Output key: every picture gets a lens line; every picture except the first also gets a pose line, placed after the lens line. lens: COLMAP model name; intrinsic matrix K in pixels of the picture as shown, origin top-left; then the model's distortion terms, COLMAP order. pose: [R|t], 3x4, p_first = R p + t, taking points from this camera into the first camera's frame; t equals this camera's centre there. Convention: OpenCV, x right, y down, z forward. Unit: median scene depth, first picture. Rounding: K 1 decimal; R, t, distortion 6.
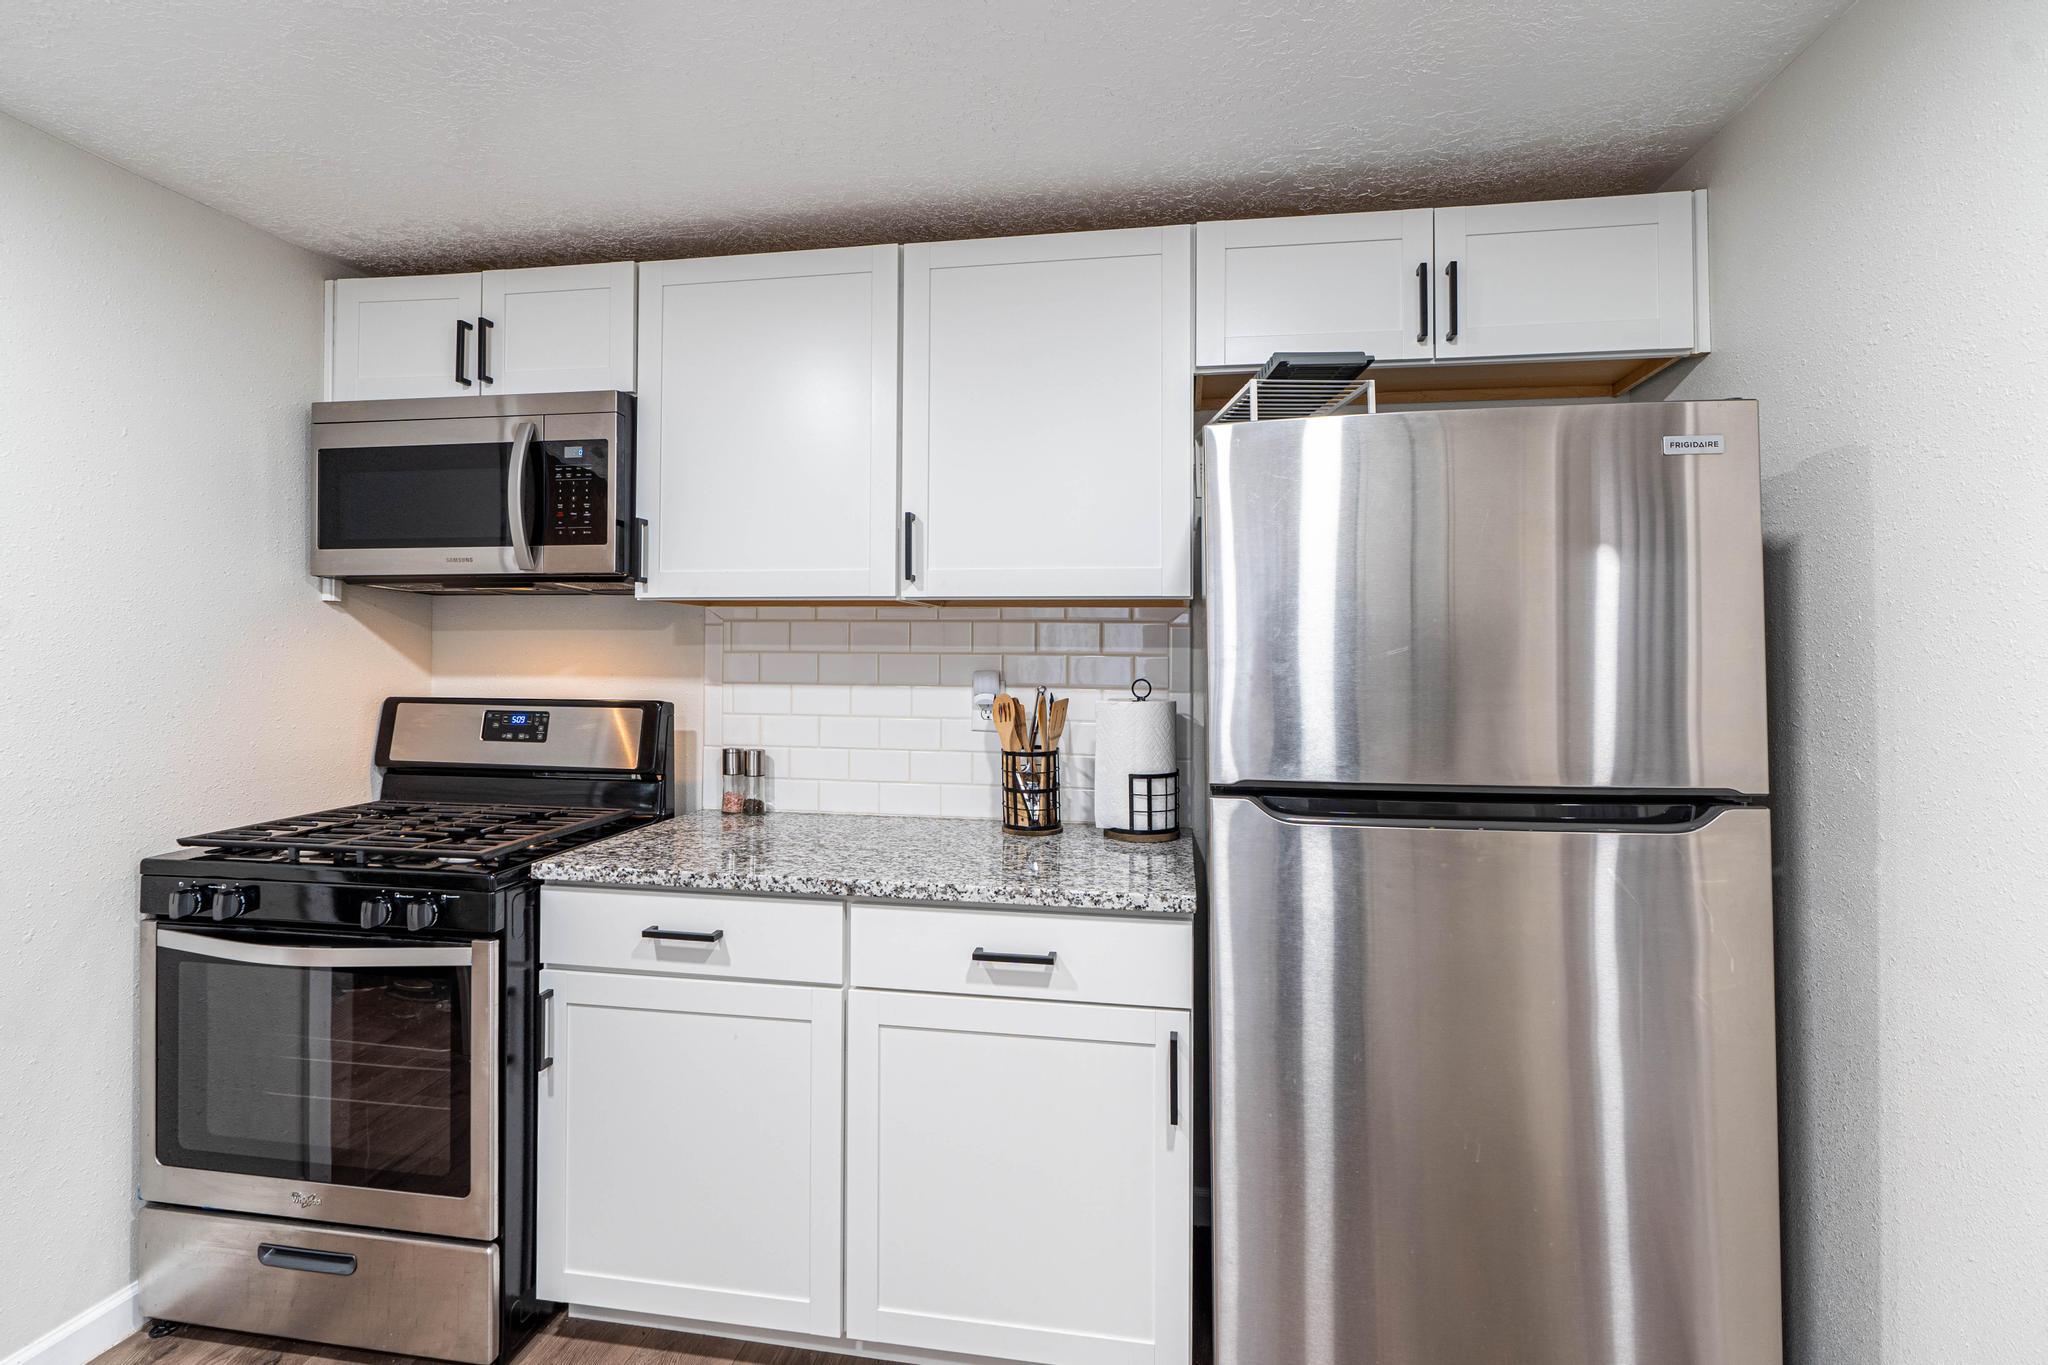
lens RADIAL K [[905.1, 0, 1009.3], [0, 905.1, 652.2], [0, 0, 1]] dist [-0.000337, 0.001042]
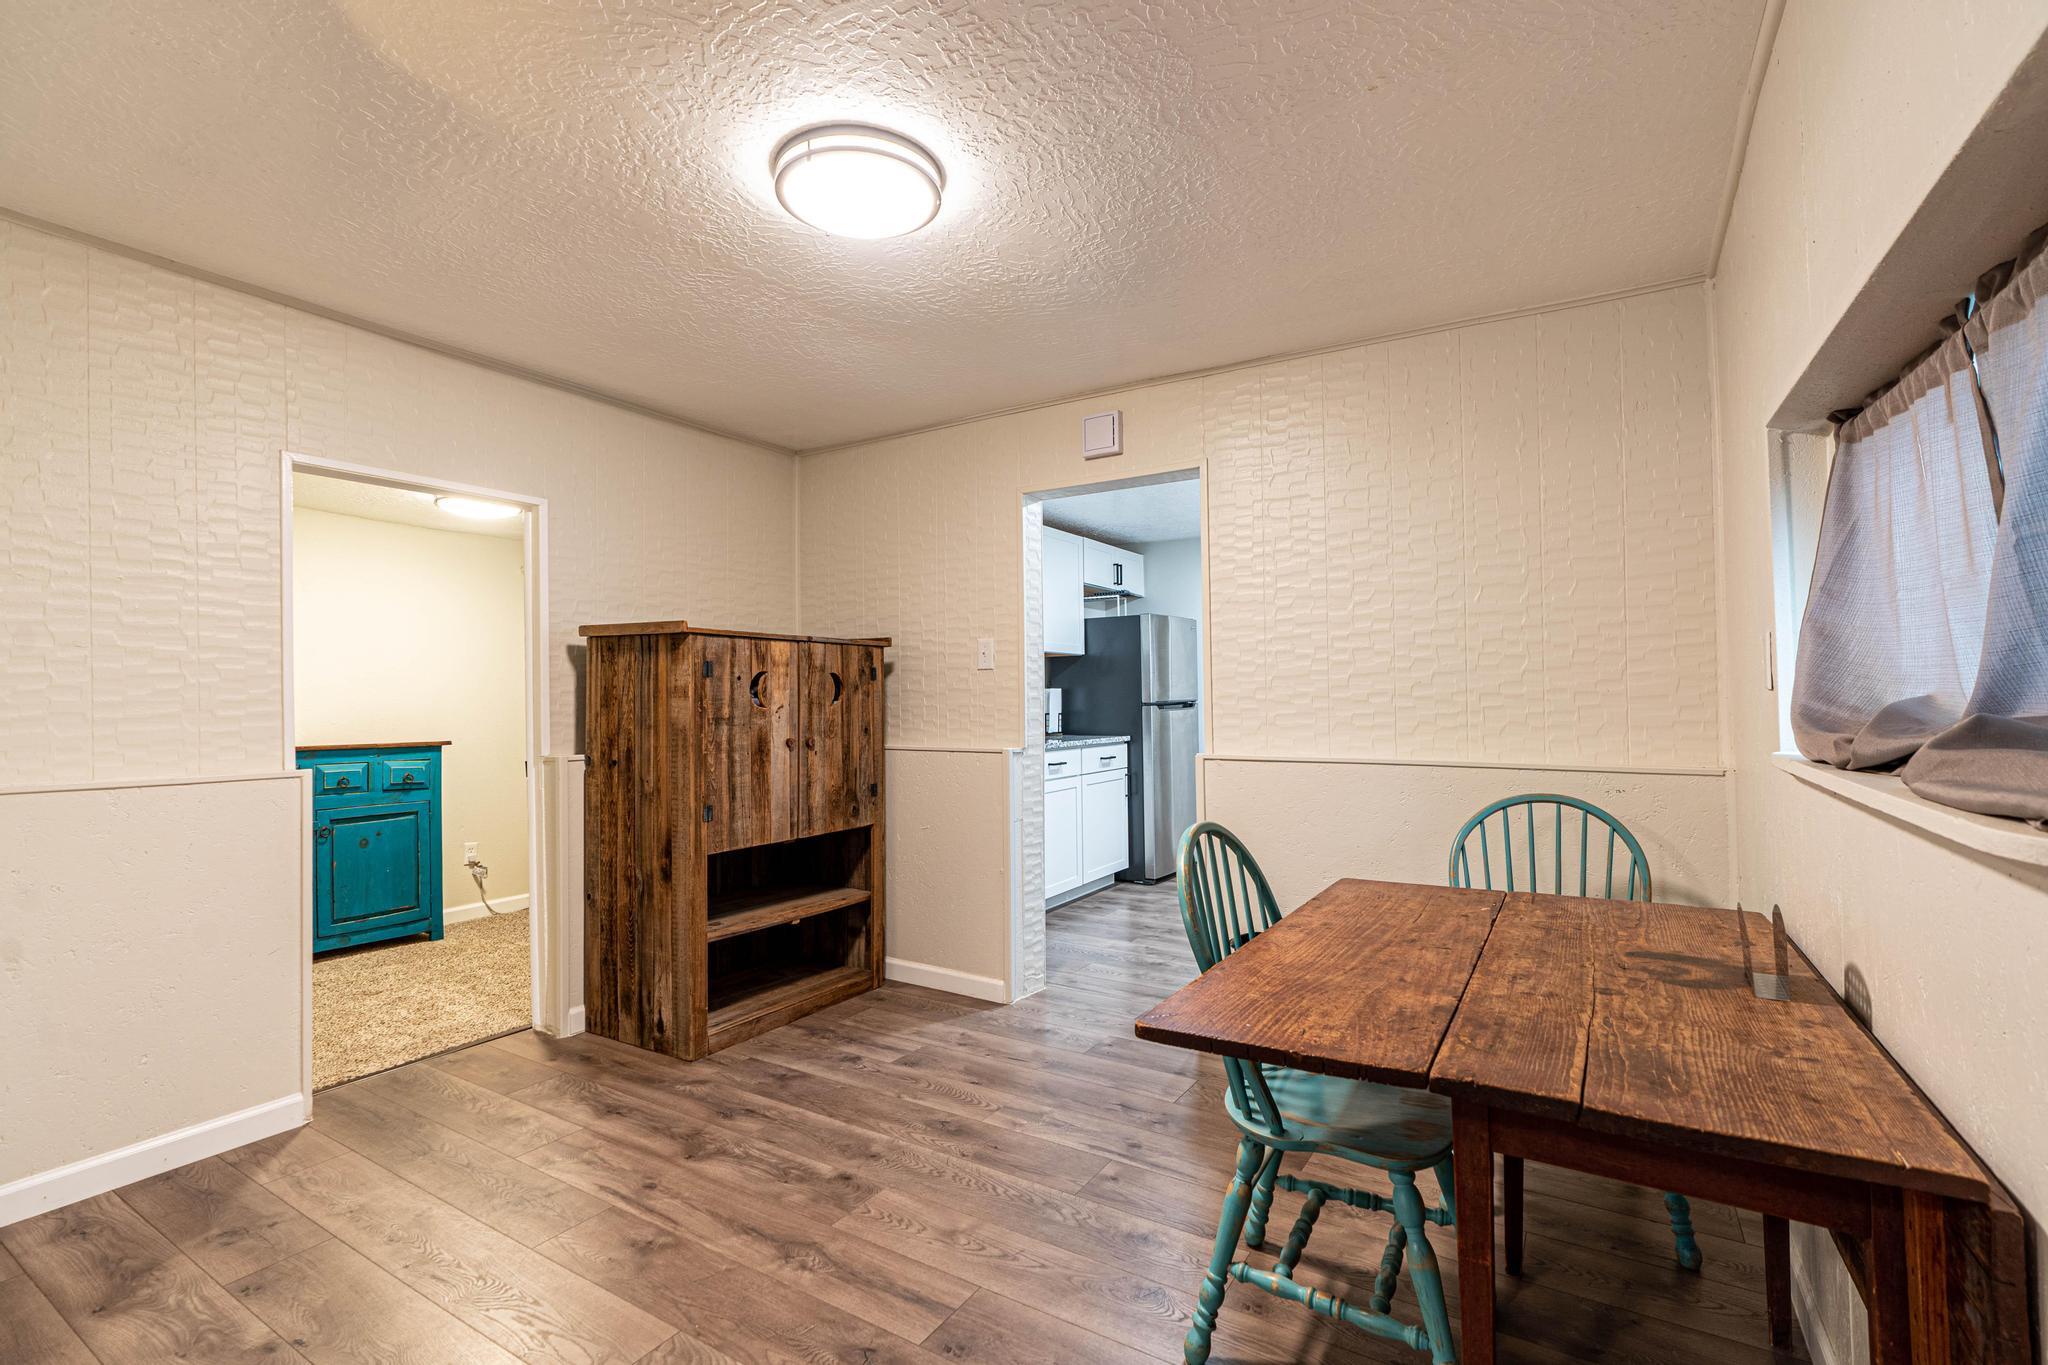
lens RADIAL K [[929.5, 0, 1024.0], [0, 929.5, 682.5], [0, 0, 1]] dist [-0.001434, 0.000185]
pose [[0.384034, 0.005672, 0.923301, -2.820906], [0.003442, 0.999965, -0.007575, 0.063055], [-0.923312, 0.006087, 0.384002, -0.047404]]
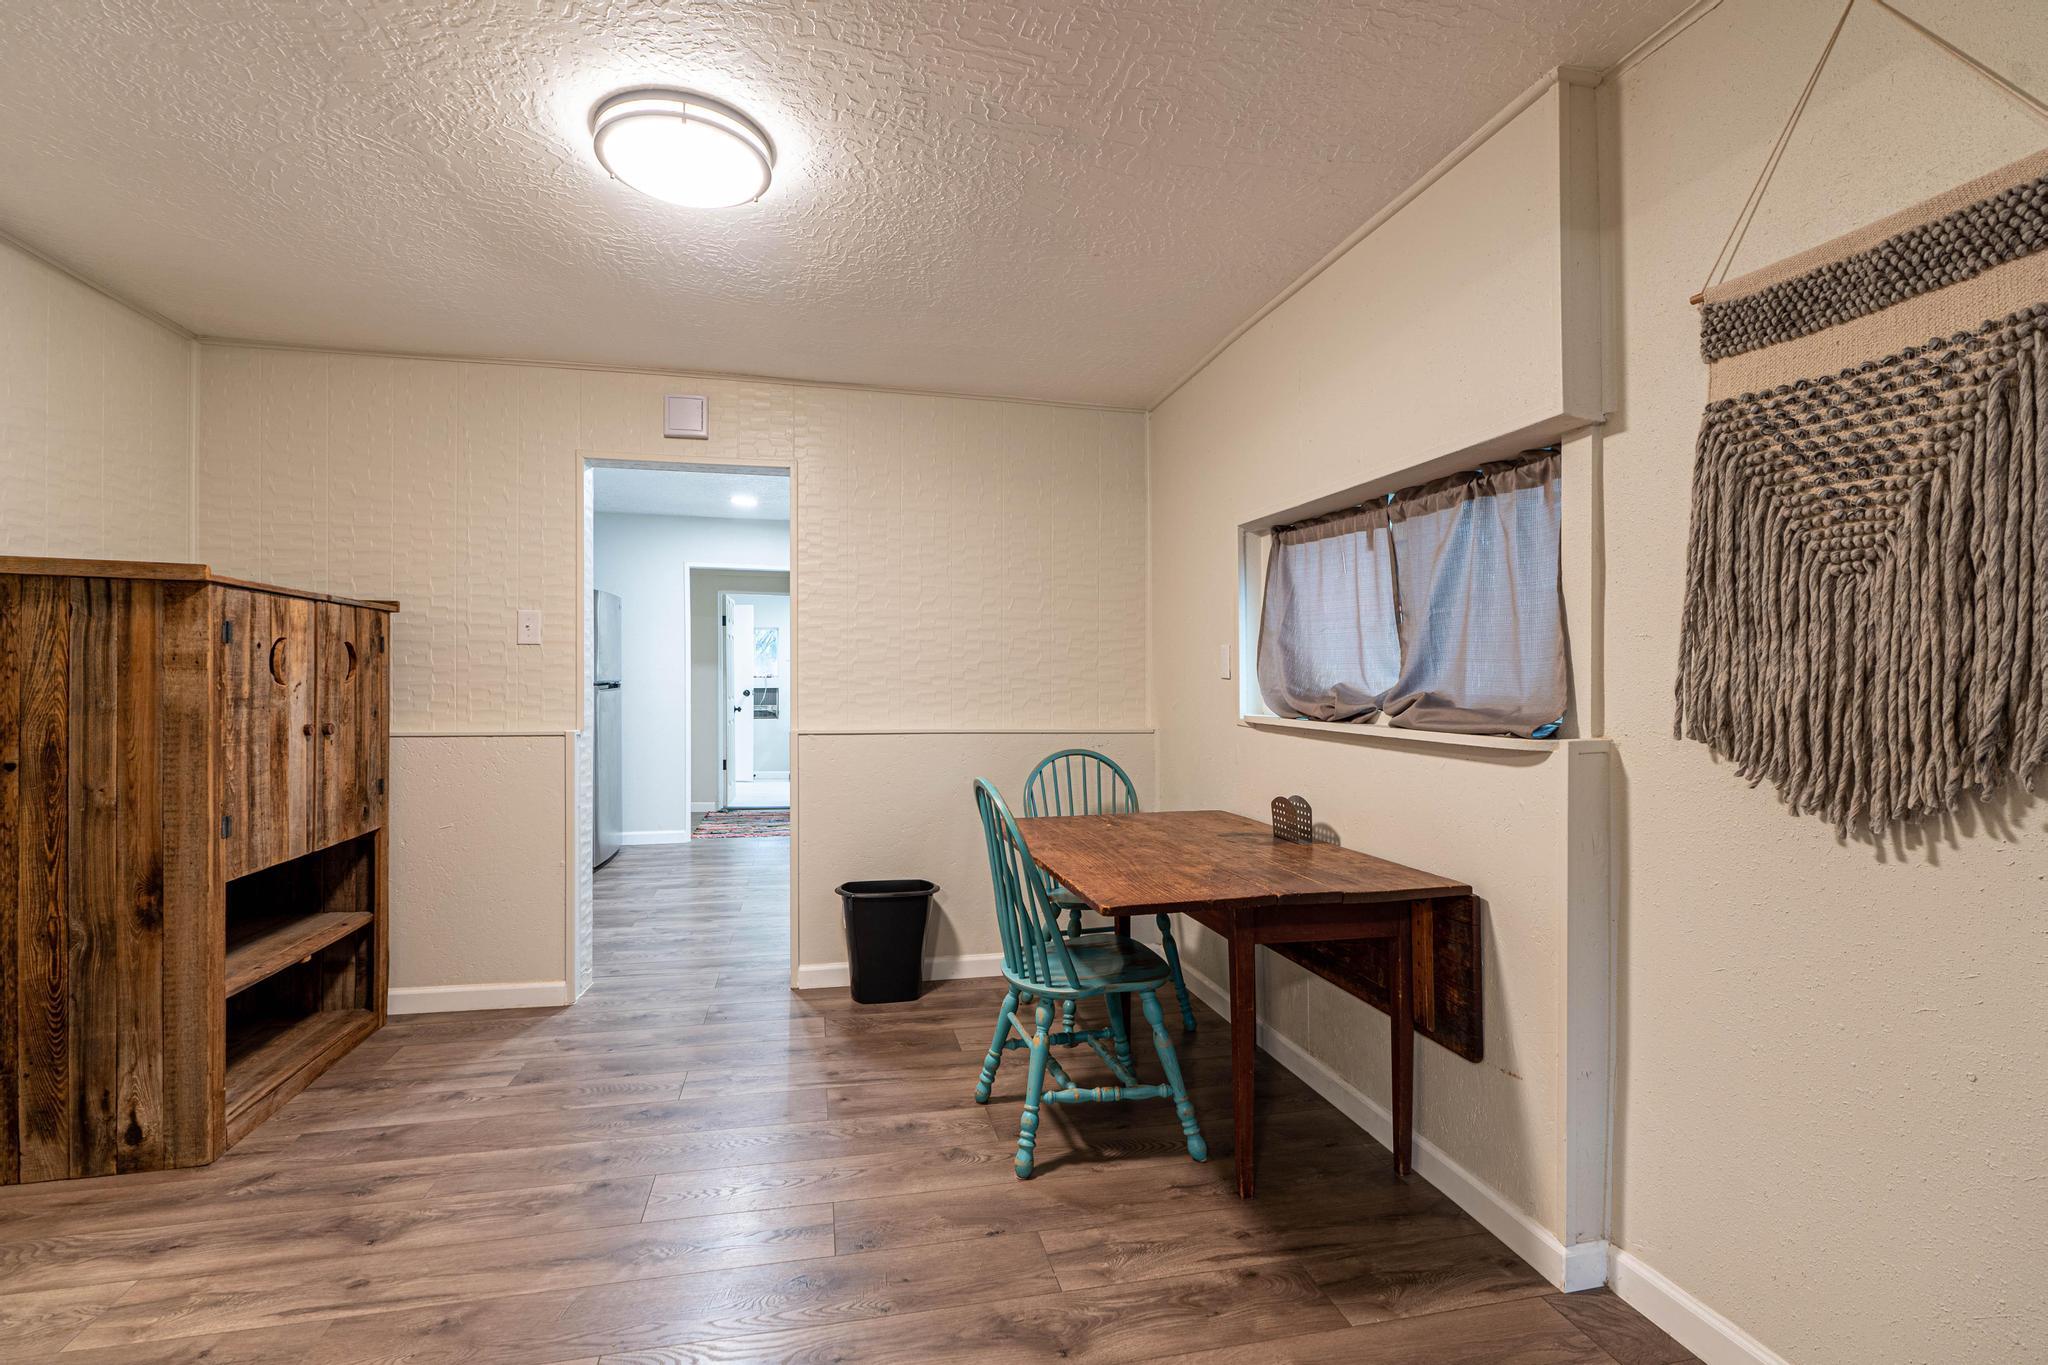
lens RADIAL K [[923.3, 0, 1020.5], [0, 923.3, 673.8], [0, 0, 1]] dist [-0.002193, 0.000065]
pose [[-0.372637, -0.003267, 0.927971, -3.019281], [-0.015129, 0.999882, -0.002555, 0.066736], [-0.927854, -0.014991, -0.372643, 0.569374]]
